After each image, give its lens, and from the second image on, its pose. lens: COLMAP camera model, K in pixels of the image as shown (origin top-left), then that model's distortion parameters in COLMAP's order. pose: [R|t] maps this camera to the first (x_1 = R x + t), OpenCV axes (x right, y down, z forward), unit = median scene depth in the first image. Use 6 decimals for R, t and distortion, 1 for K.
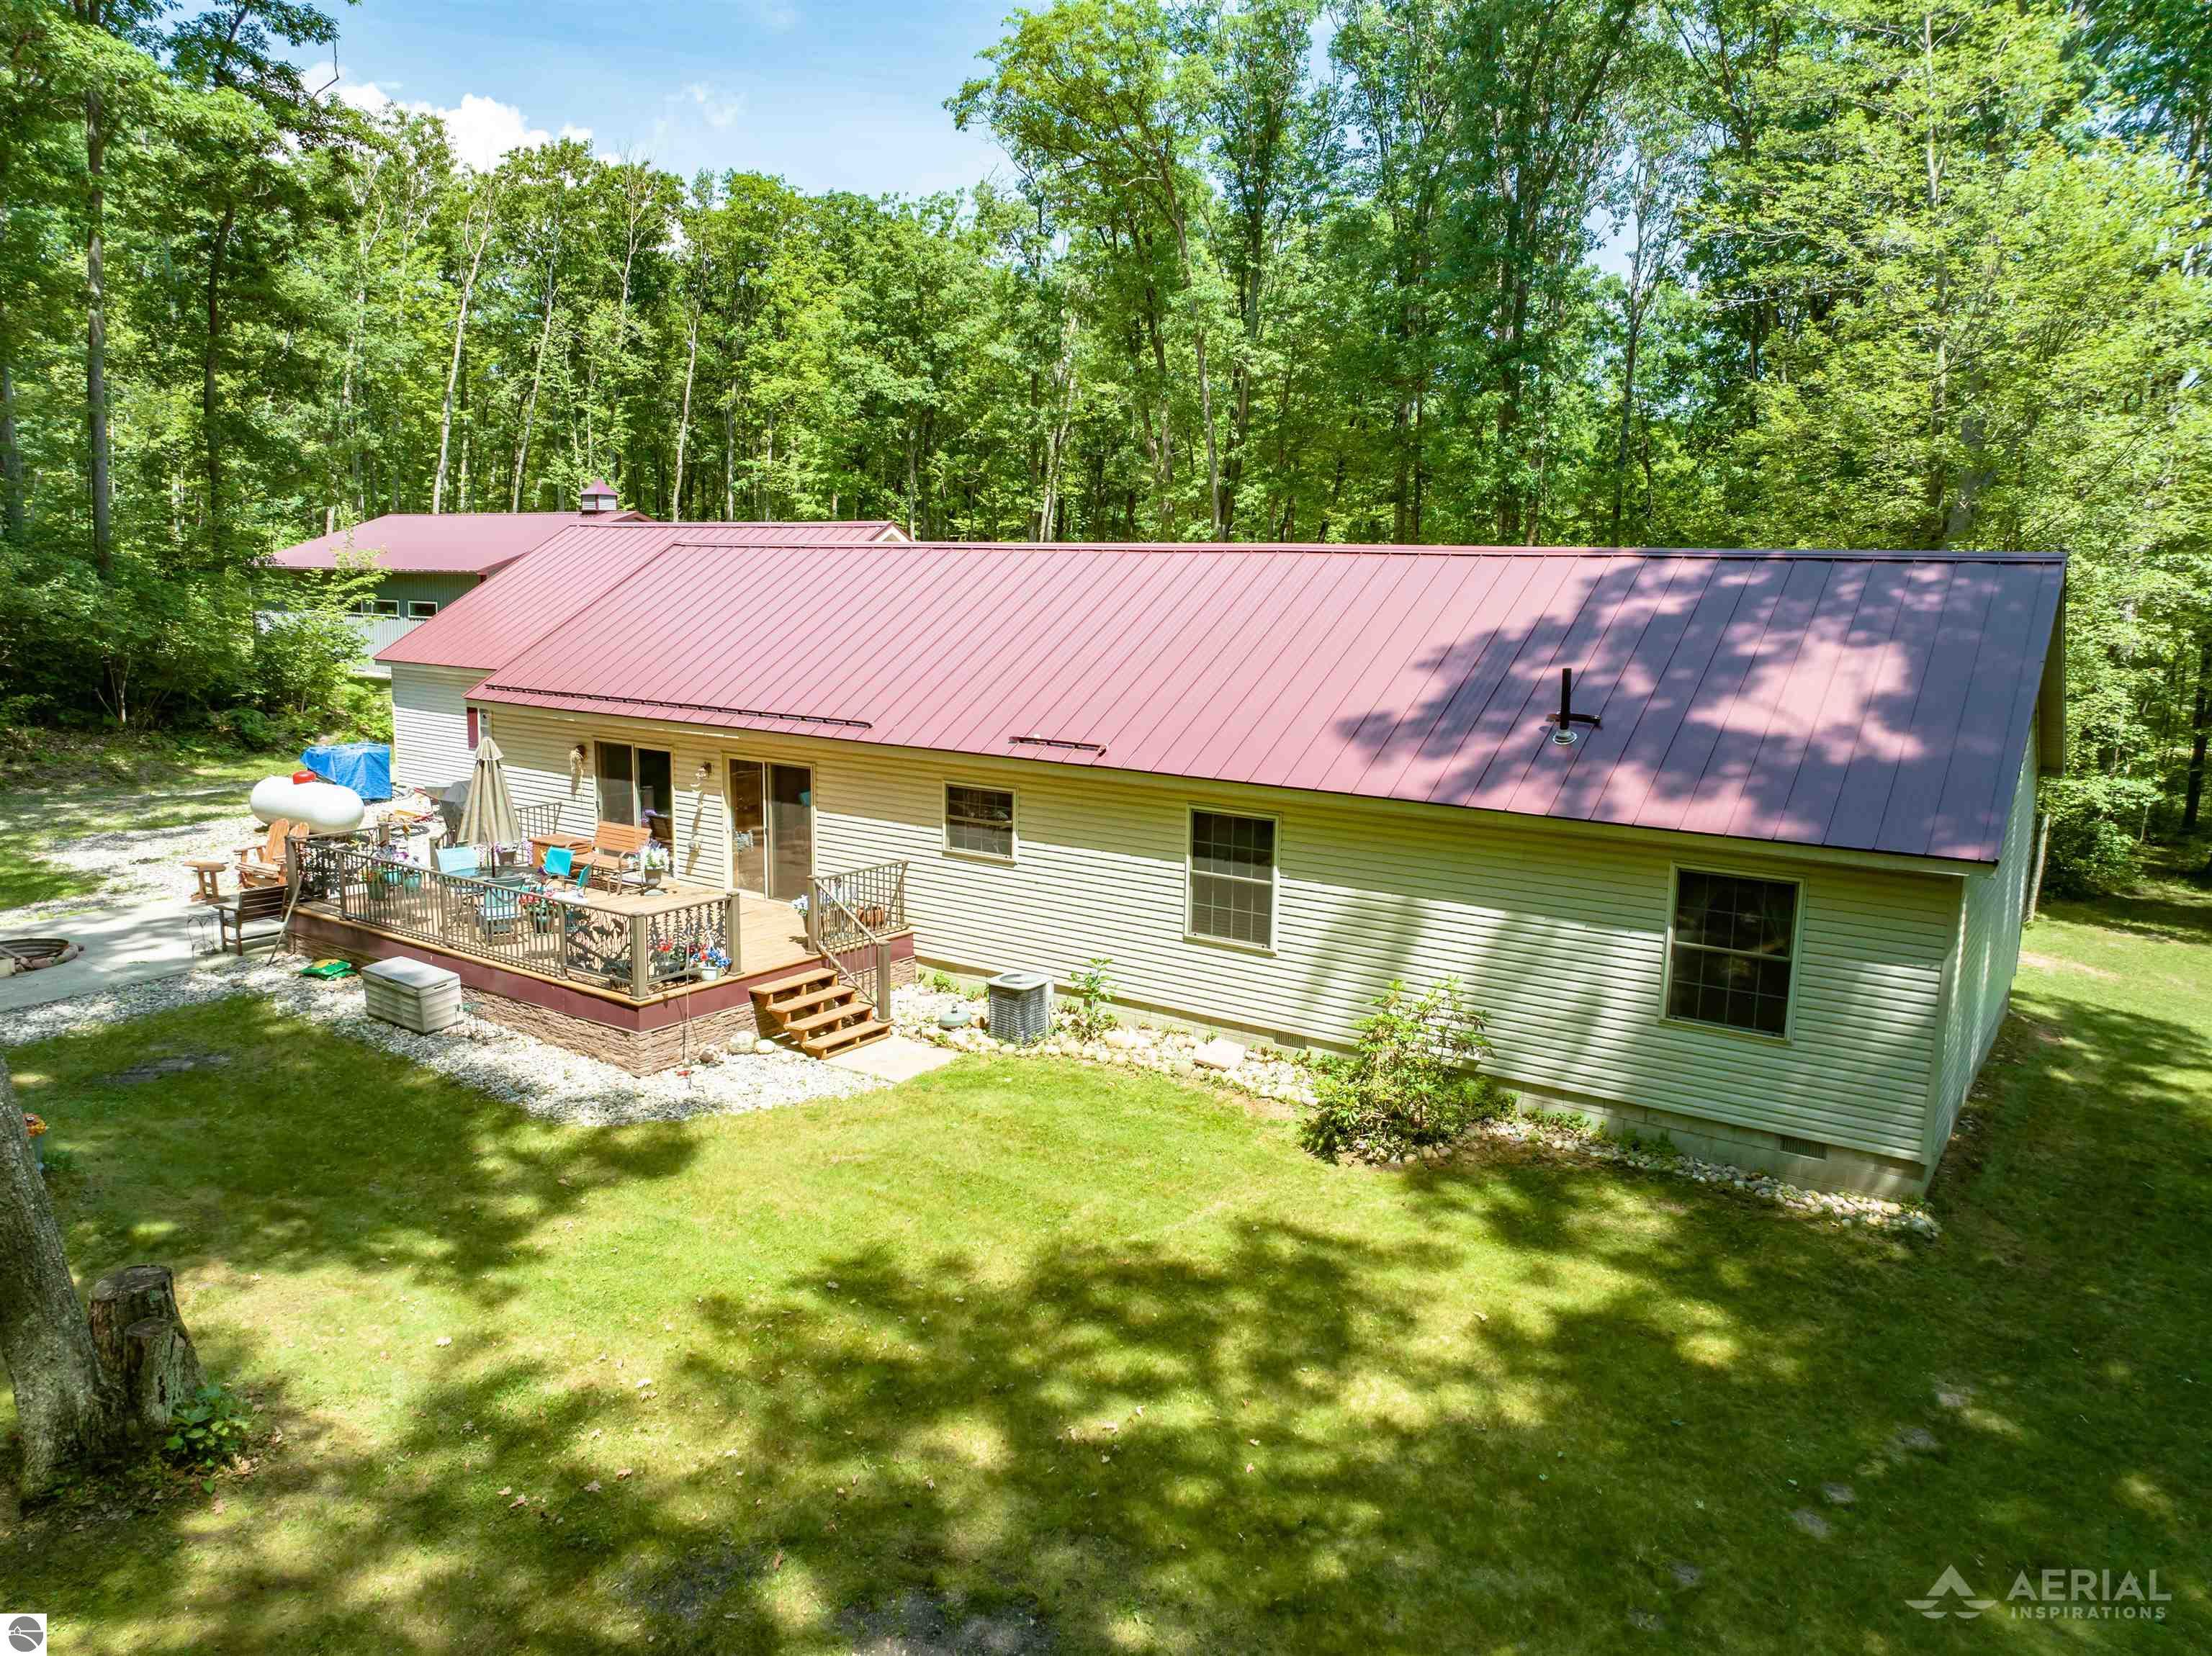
lens RADIAL K [[1556.1, 0, 1106.0], [0, 1556.1, 828.0], [0, 0, 1]] dist [-0.035586, -0.001297]
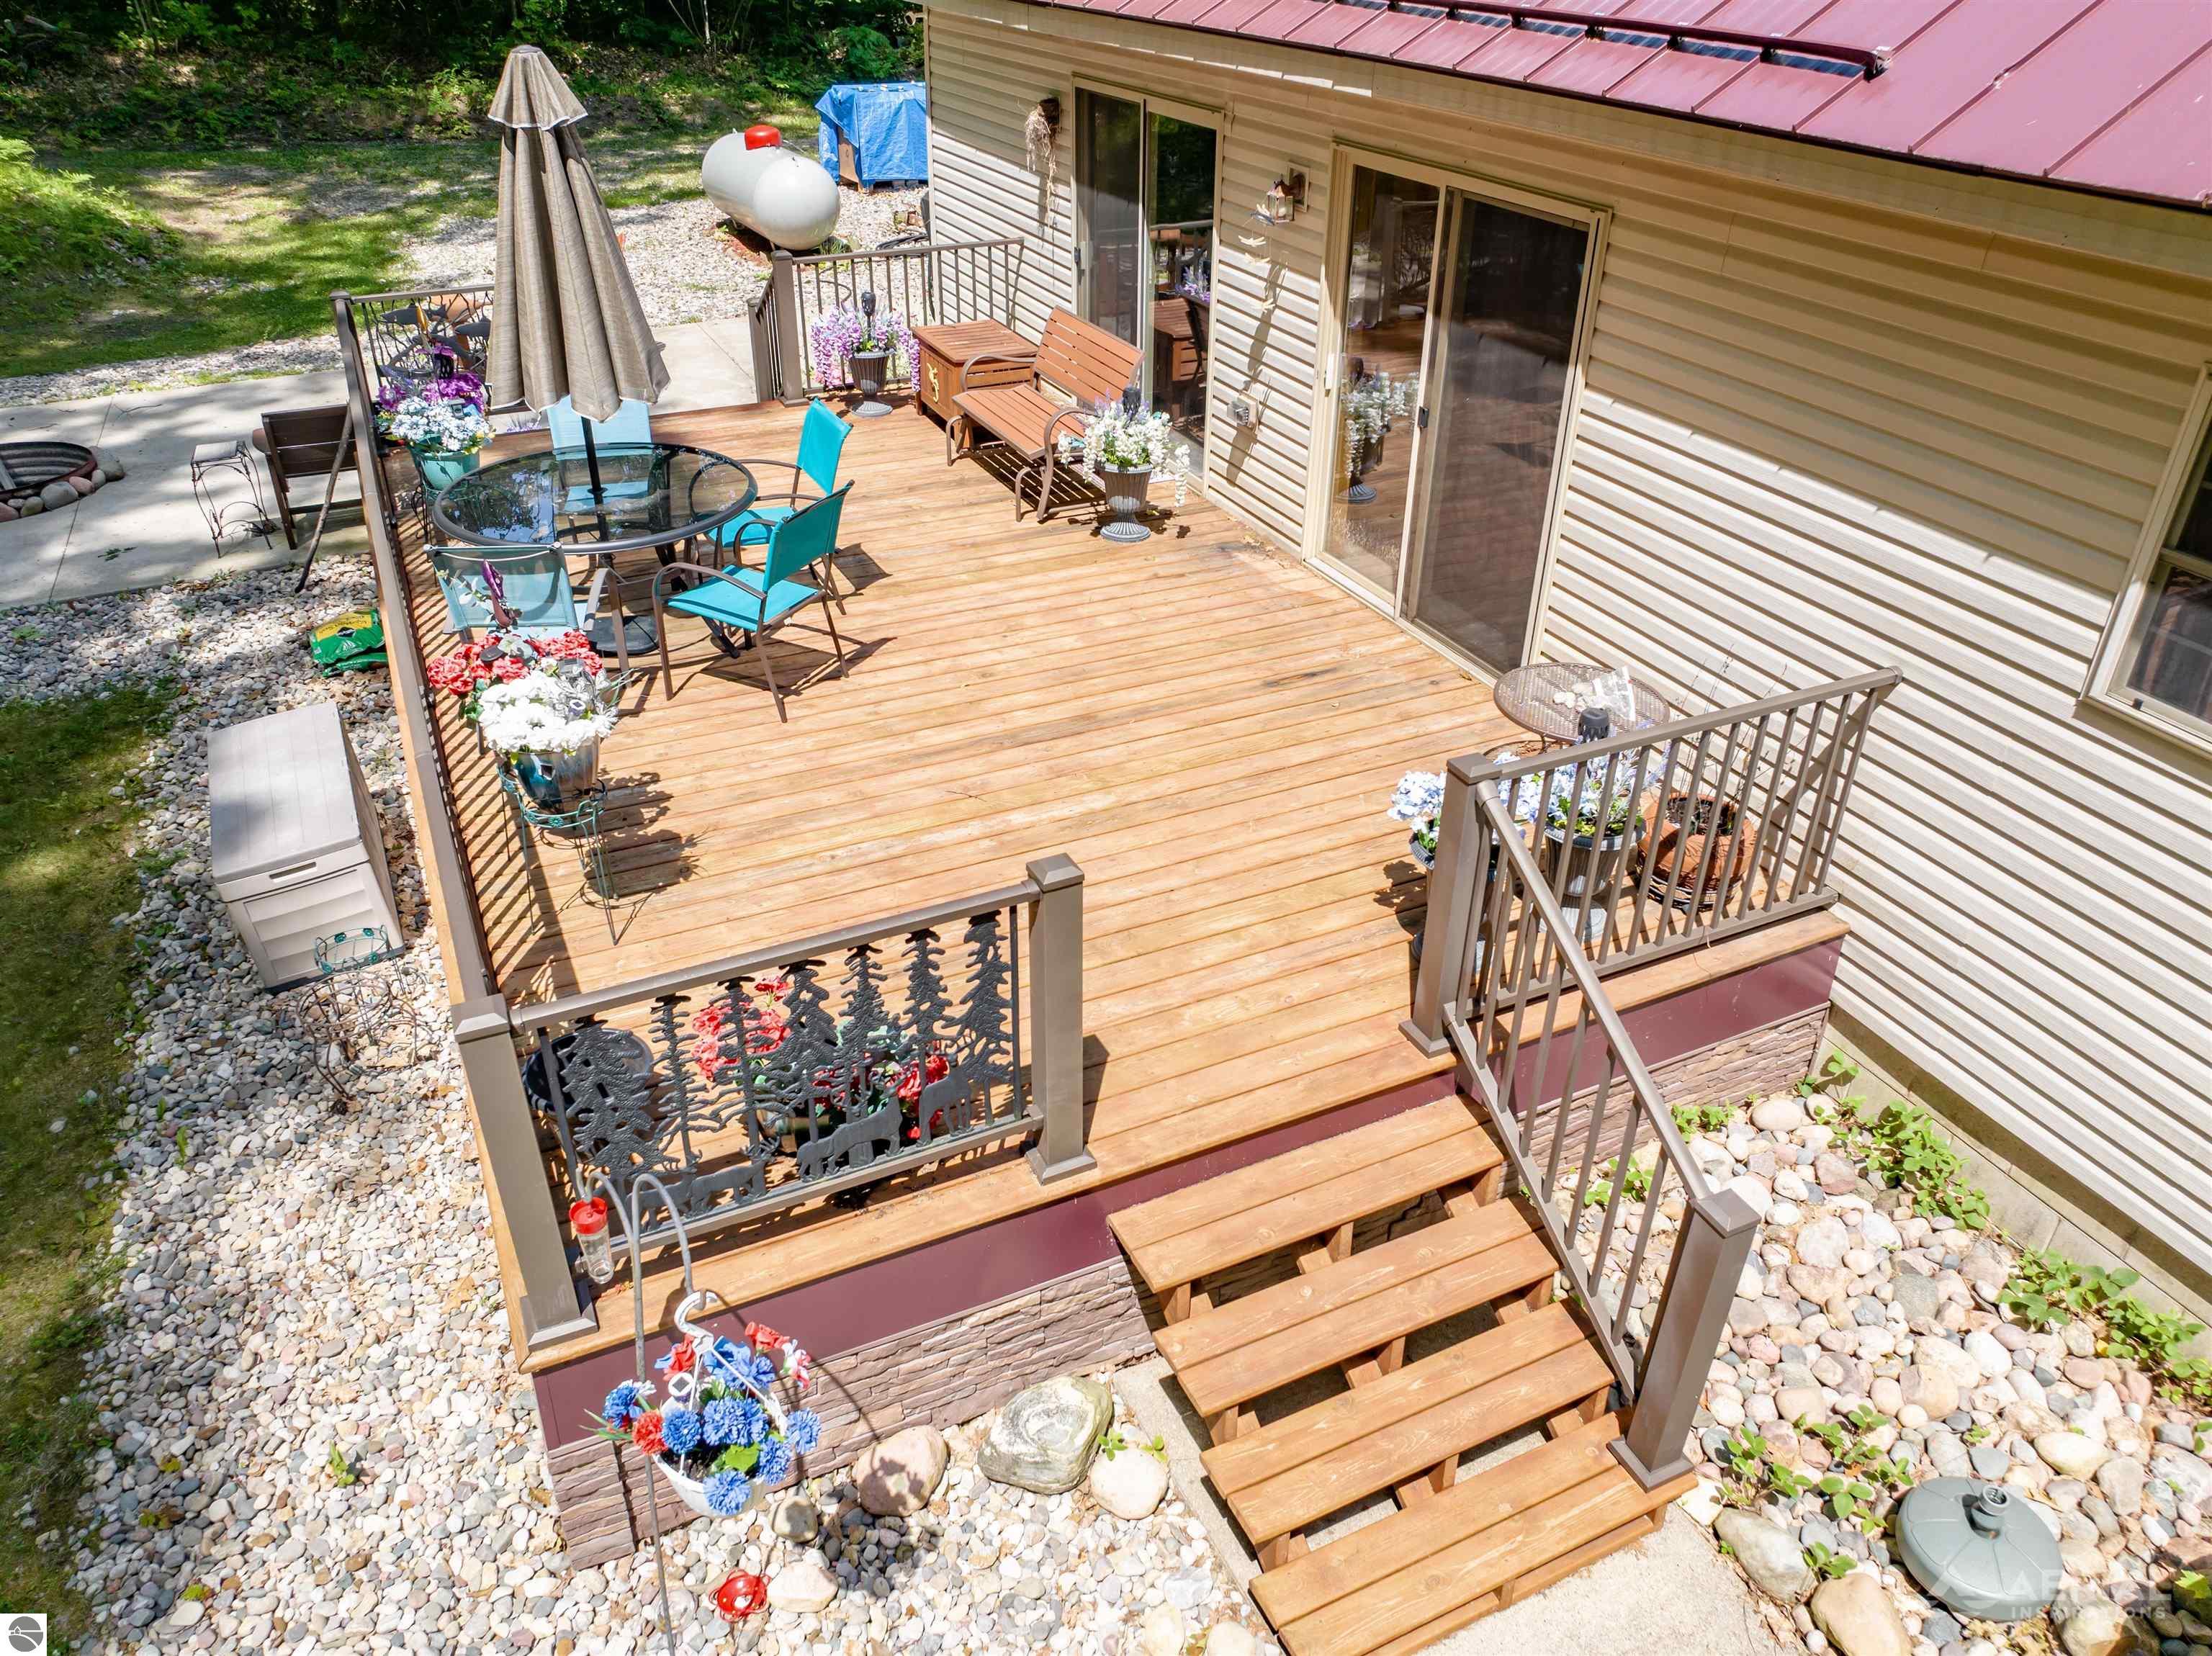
lens RADIAL K [[1556.1, 0, 1106.0], [0, 1556.1, 828.0], [0, 0, 1]] dist [-0.035586, -0.001297]
pose [[0.870189, 0.252317, -0.423211, -0.120131], [-0.079237, 0.919413, 0.385228, -0.038579], [0.486305, -0.301687, 0.820056, 0.687862]]
